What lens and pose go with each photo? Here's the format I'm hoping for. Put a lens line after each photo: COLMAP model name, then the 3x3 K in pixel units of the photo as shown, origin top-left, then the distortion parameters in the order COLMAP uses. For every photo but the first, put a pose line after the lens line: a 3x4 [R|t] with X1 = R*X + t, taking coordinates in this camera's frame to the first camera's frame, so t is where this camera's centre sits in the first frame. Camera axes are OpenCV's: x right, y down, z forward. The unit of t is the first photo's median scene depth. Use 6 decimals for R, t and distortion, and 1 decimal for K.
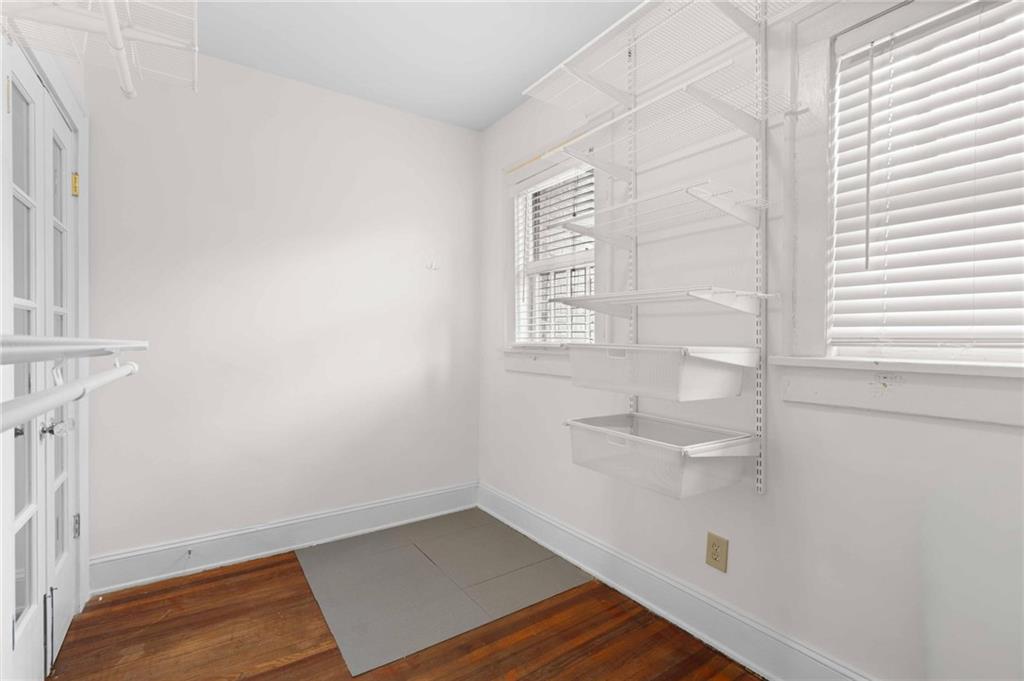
lens RADIAL K [[459.5, 0, 512.0], [0, 459.5, 340.5], [0, 0, 1]] dist [-0.003305, -0.000131]
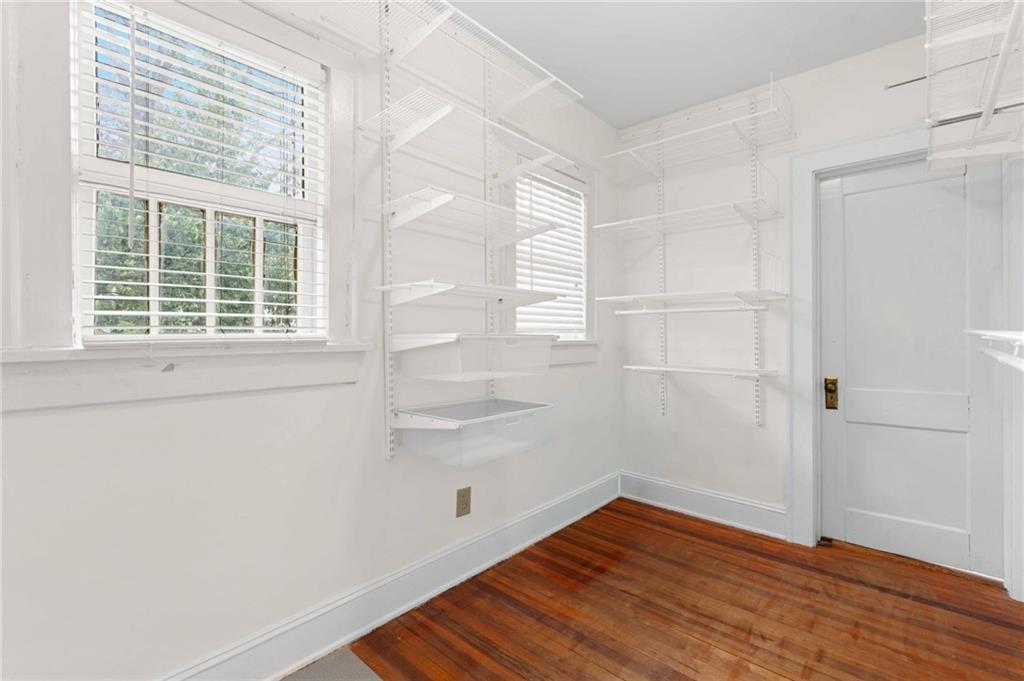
lens RADIAL K [[459.5, 0, 512.0], [0, 459.5, 340.5], [0, 0, 1]] dist [-0.003305, -0.000131]
pose [[-0.239282, -0.013451, 0.970857, -0.763762], [0.006797, 0.999856, 0.015528, 0.008611], [-0.970926, 0.010314, -0.239156, 1.146346]]
